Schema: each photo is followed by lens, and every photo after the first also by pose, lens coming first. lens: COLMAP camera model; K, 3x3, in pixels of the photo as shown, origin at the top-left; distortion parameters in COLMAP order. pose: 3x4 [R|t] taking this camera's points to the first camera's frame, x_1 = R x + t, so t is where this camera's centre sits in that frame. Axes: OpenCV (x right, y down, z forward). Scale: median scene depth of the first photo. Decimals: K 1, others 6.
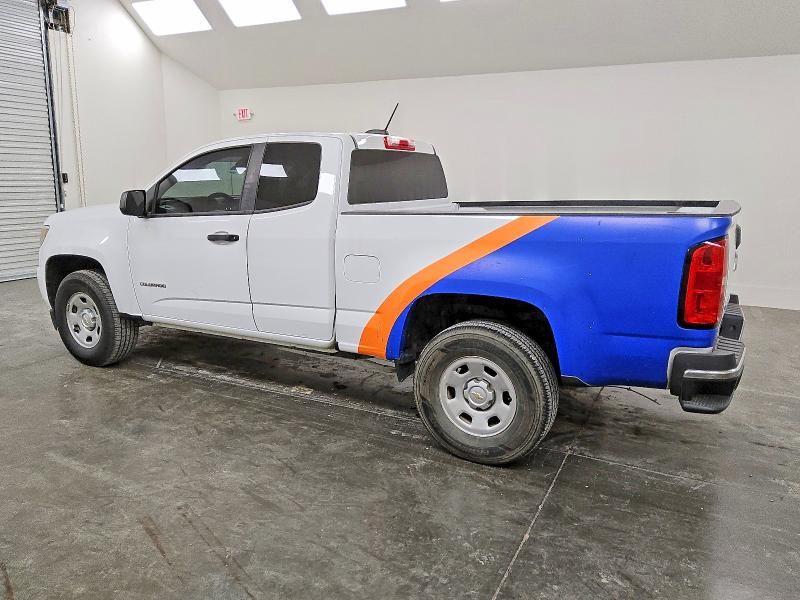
lens RADIAL K [[611.1, 0, 422.5], [0, 611.1, 288.6], [0, 0, 1]] dist [-0.033634, -0.003130]
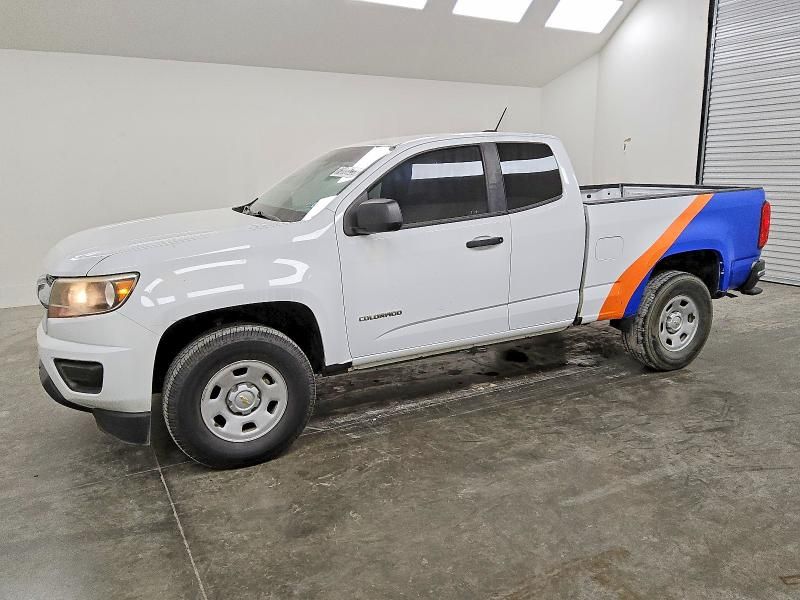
lens RADIAL K [[611.1, 0, 399.4], [0, 611.1, 295.1], [0, 0, 1]] dist [-0.033634, -0.003130]
pose [[0.591633, -0.189257, 0.783679, -1.212042], [0.171436, 0.979358, 0.107089, -0.132478], [-0.787769, 0.070994, 0.611866, 0.552490]]
